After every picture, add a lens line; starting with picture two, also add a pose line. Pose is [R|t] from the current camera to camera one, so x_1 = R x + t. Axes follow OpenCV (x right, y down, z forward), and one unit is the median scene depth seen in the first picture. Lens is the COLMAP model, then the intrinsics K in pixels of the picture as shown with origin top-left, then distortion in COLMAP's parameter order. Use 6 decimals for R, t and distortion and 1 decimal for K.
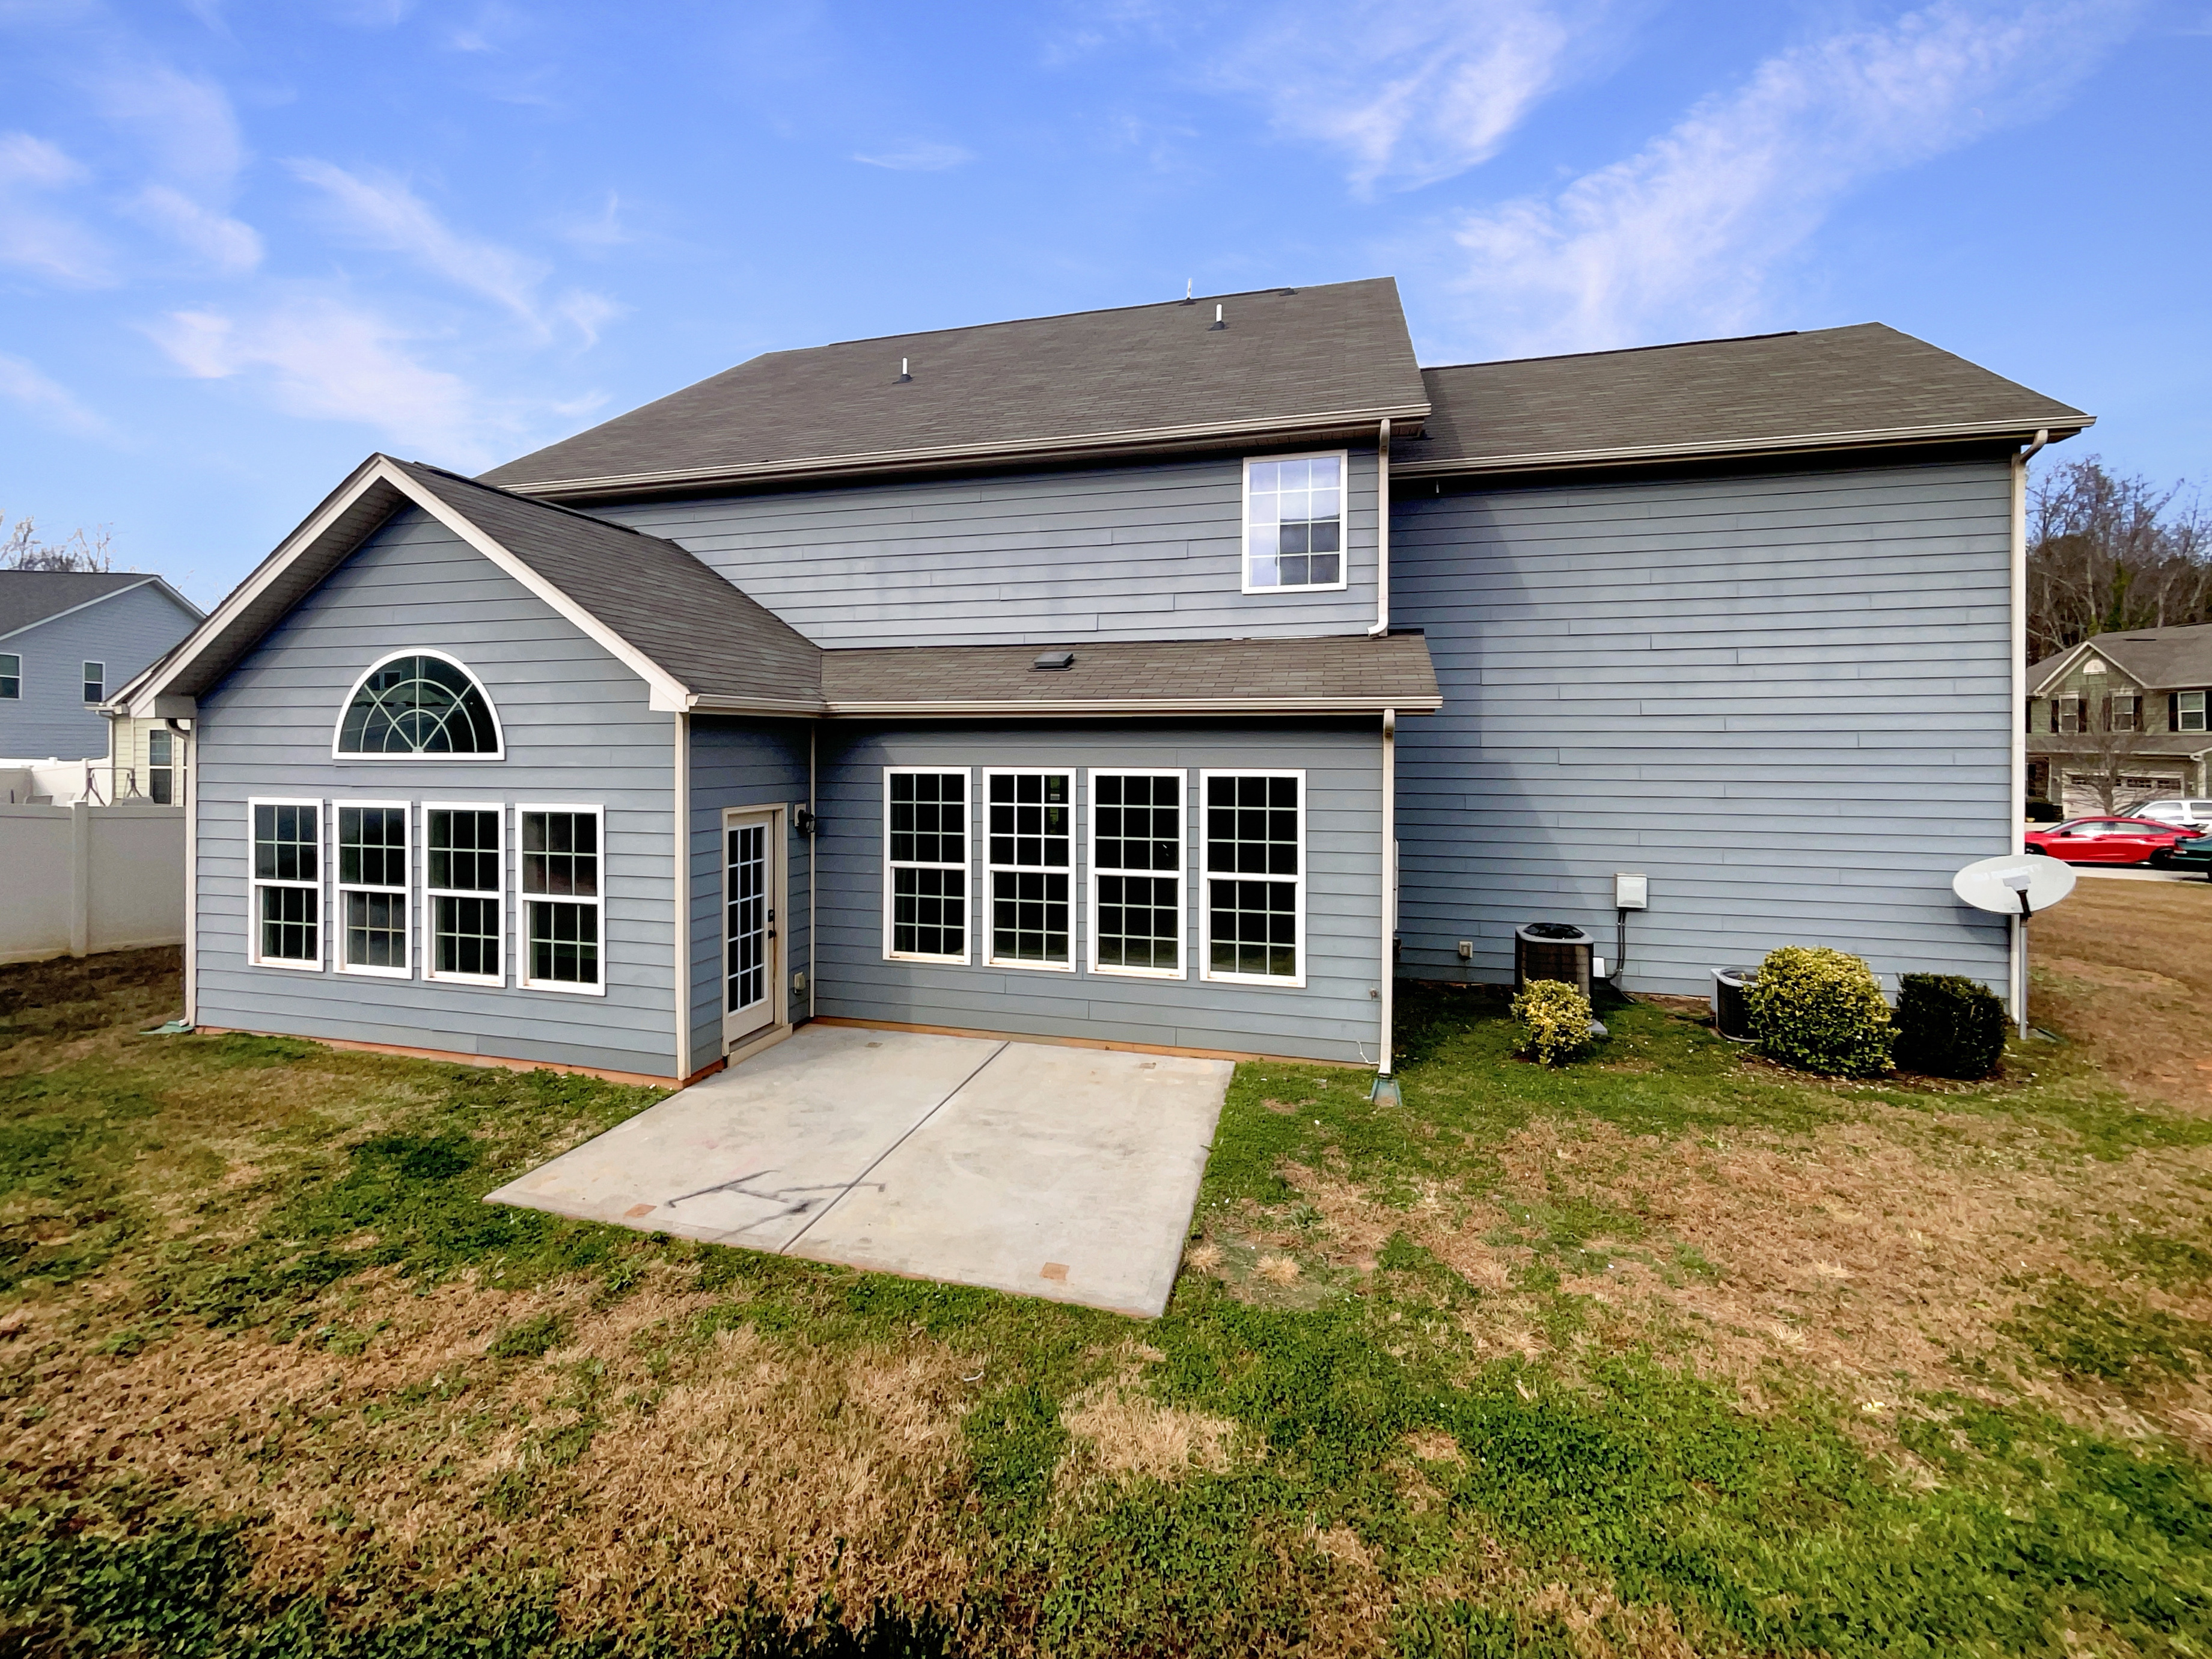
lens RADIAL K [[968.6, 0, 1100.8], [0, 968.6, 719.5], [0, 0, 1]] dist [-0.000428, 0.000338]
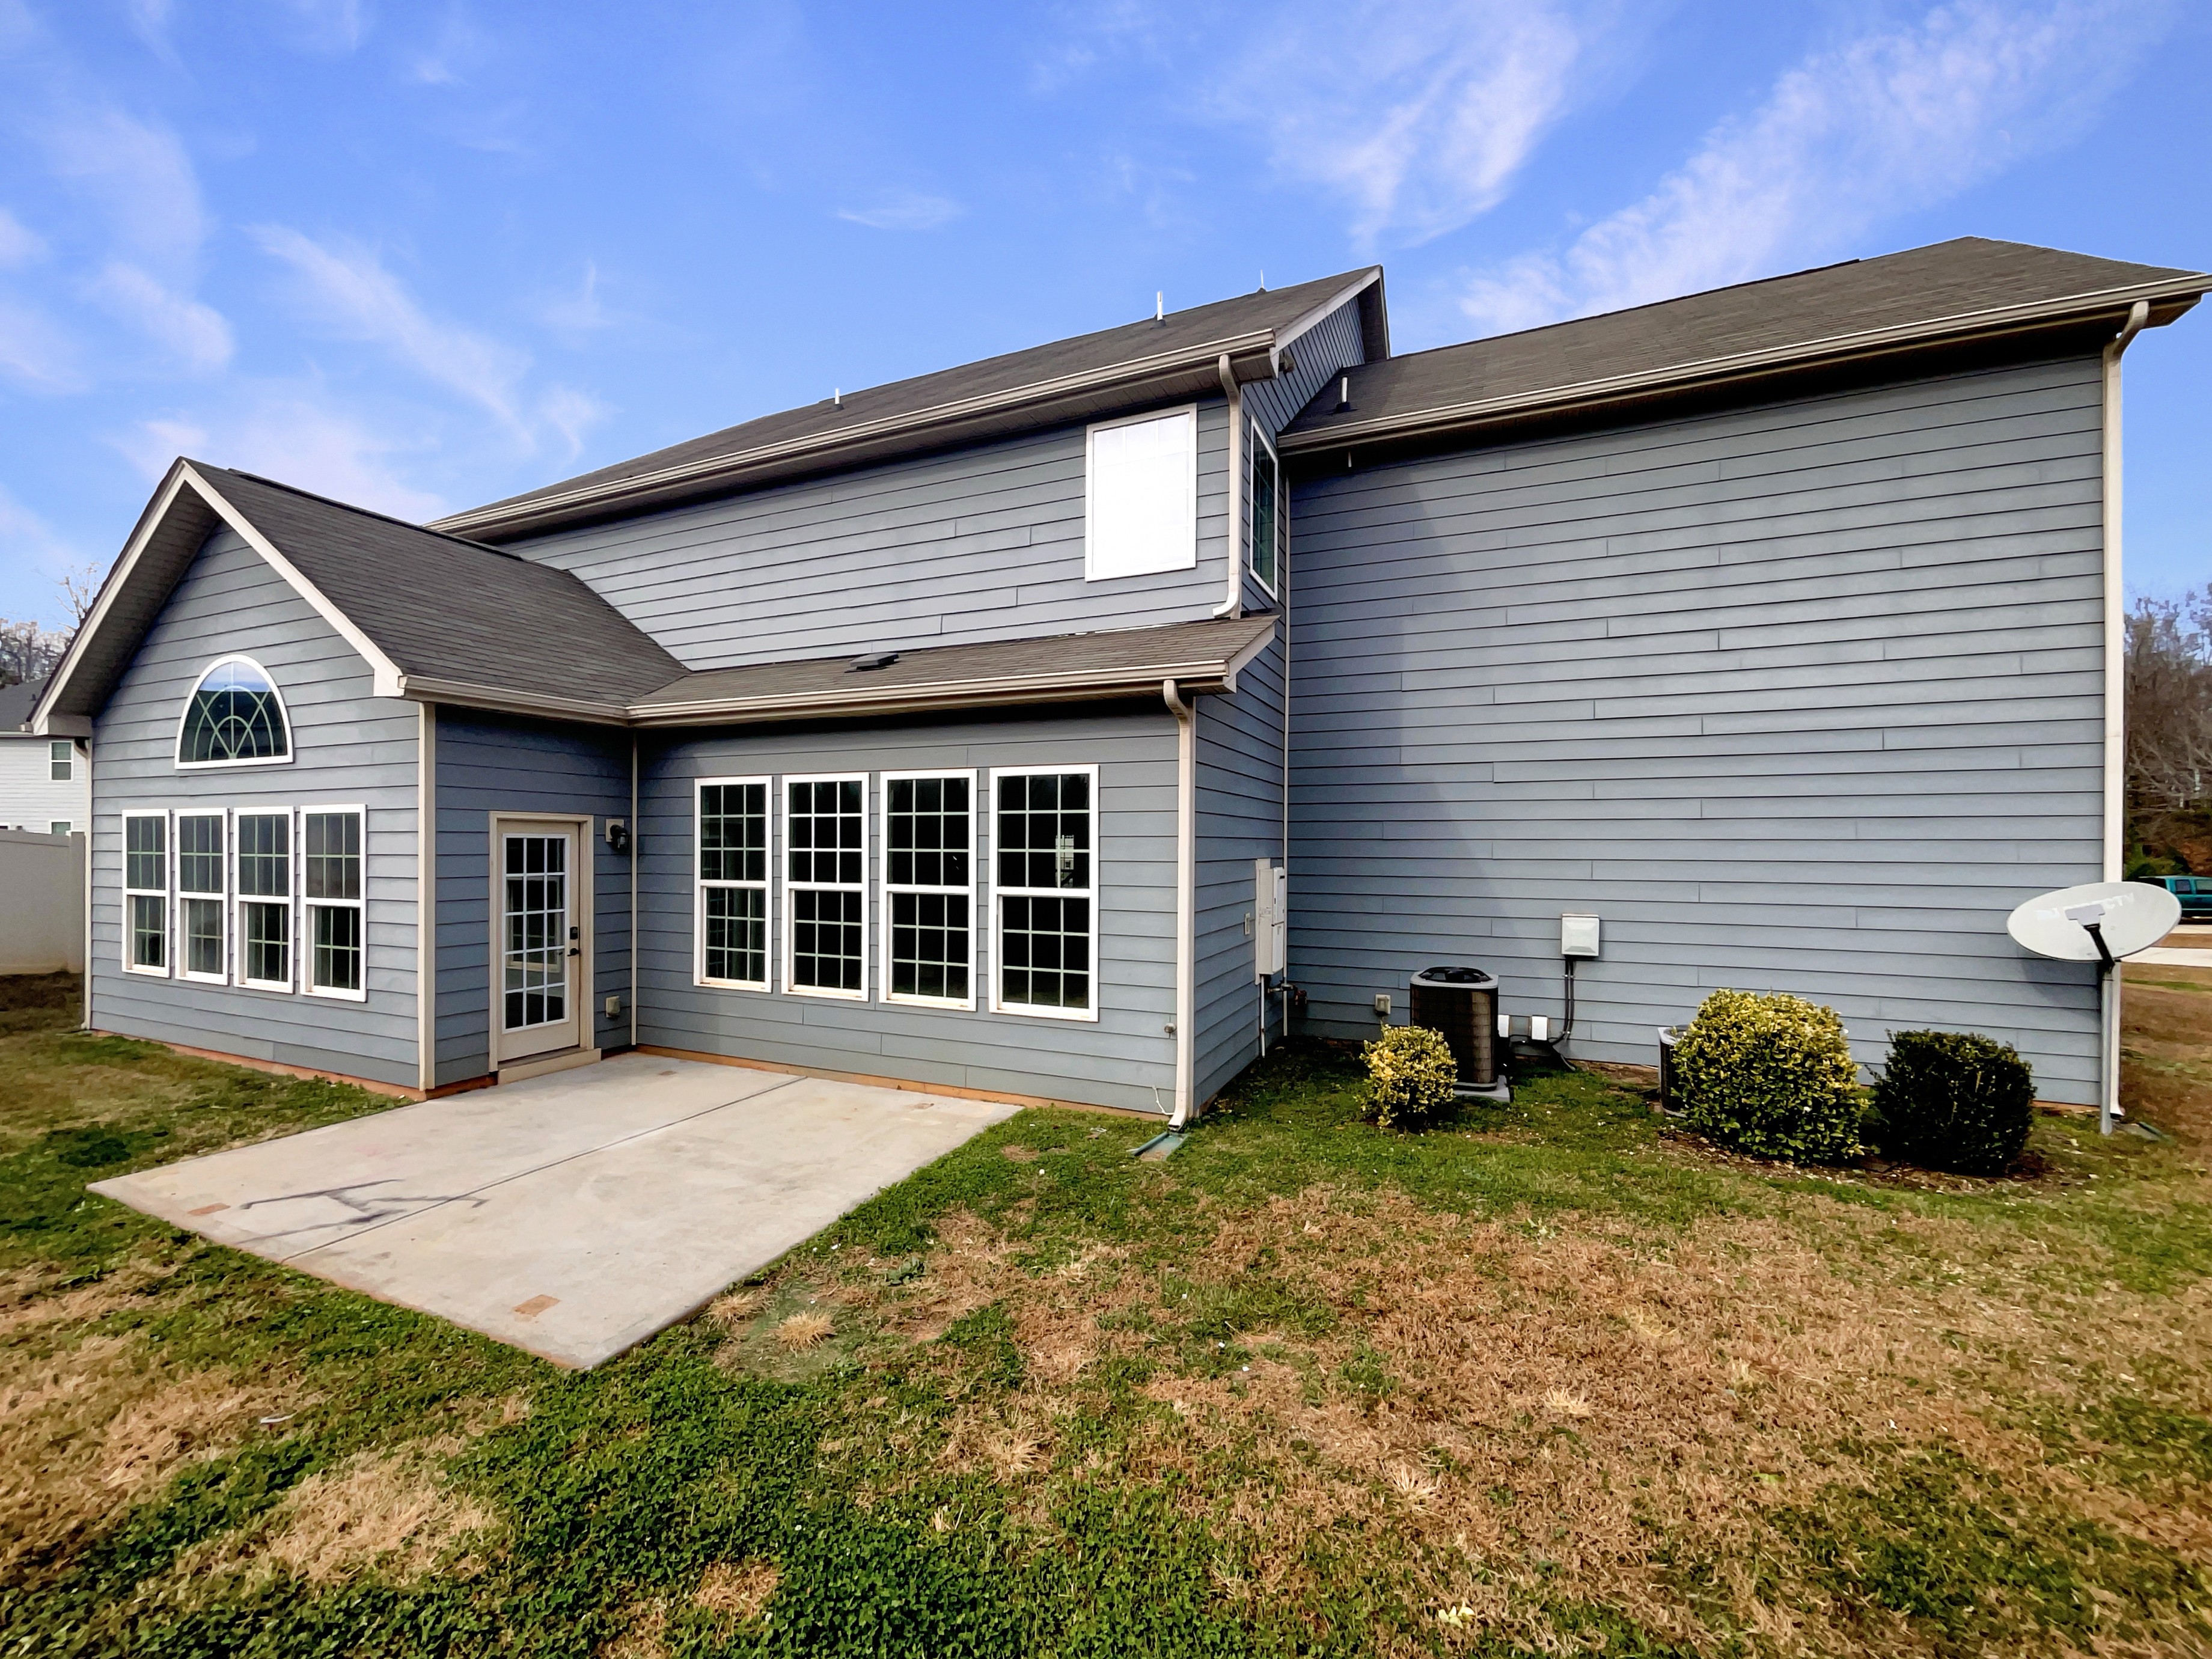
lens RADIAL K [[938.3, 0, 1106.0], [0, 938.3, 829.5], [0, 0, 1]] dist [-0.001198, -0.000115]
pose [[0.986178, 0.000016, -0.165690, 0.343934], [0.000348, 0.999998, 0.002166, 0.104058], [0.165690, -0.002193, 0.986175, 0.189127]]
